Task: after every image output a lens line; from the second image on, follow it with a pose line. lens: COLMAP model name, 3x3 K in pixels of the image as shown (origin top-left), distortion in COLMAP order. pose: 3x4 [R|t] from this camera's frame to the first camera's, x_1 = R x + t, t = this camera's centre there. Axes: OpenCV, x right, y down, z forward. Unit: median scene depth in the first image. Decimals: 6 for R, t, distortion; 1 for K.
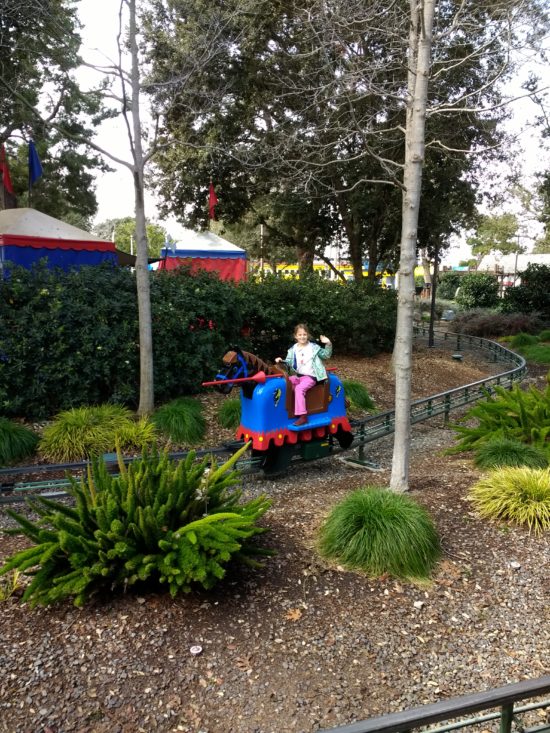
lens RADIAL K [[576.7, 0, 272.6], [0, 576.7, 370.6], [0, 0, 1]] dist [0.096947, -0.140253]
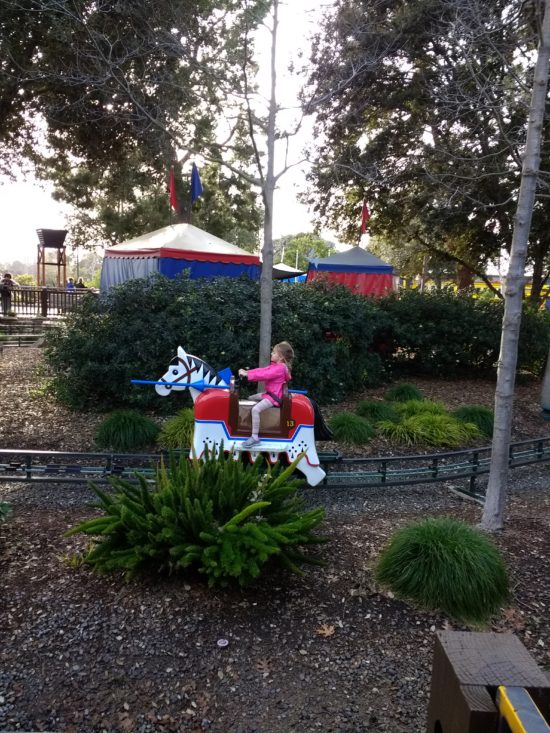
lens RADIAL K [[576.7, 0, 268.4], [0, 576.7, 368.3], [0, 0, 1]] dist [0.096947, -0.140253]
pose [[0.956313, 0.075259, -0.282493, 0.120114], [-0.083183, 0.996404, -0.016144, -0.001094], [0.280262, 0.038938, 0.959133, 0.000865]]
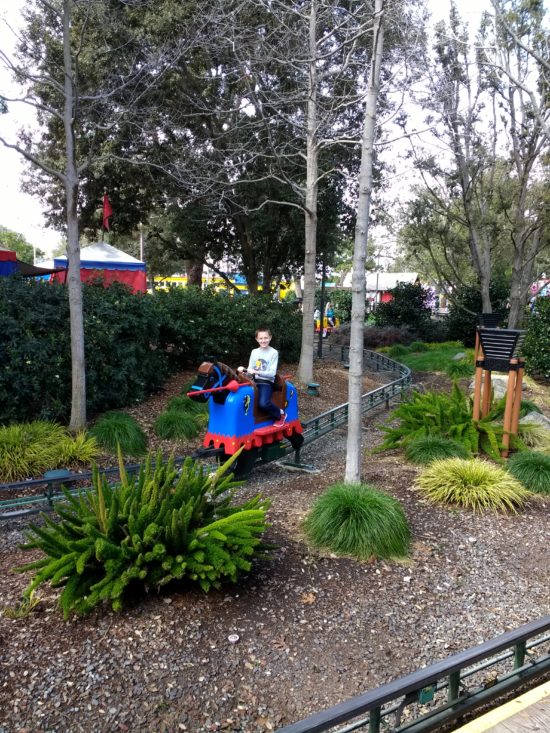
lens RADIAL K [[576.7, 0, 274.0], [0, 576.7, 371.6], [0, 0, 1]] dist [0.096947, -0.140253]
pose [[0.973490, -0.018629, 0.227968, -0.172423], [0.023207, 0.999579, -0.017418, 0.003840], [-0.227547, 0.022247, 0.973513, -0.044695]]
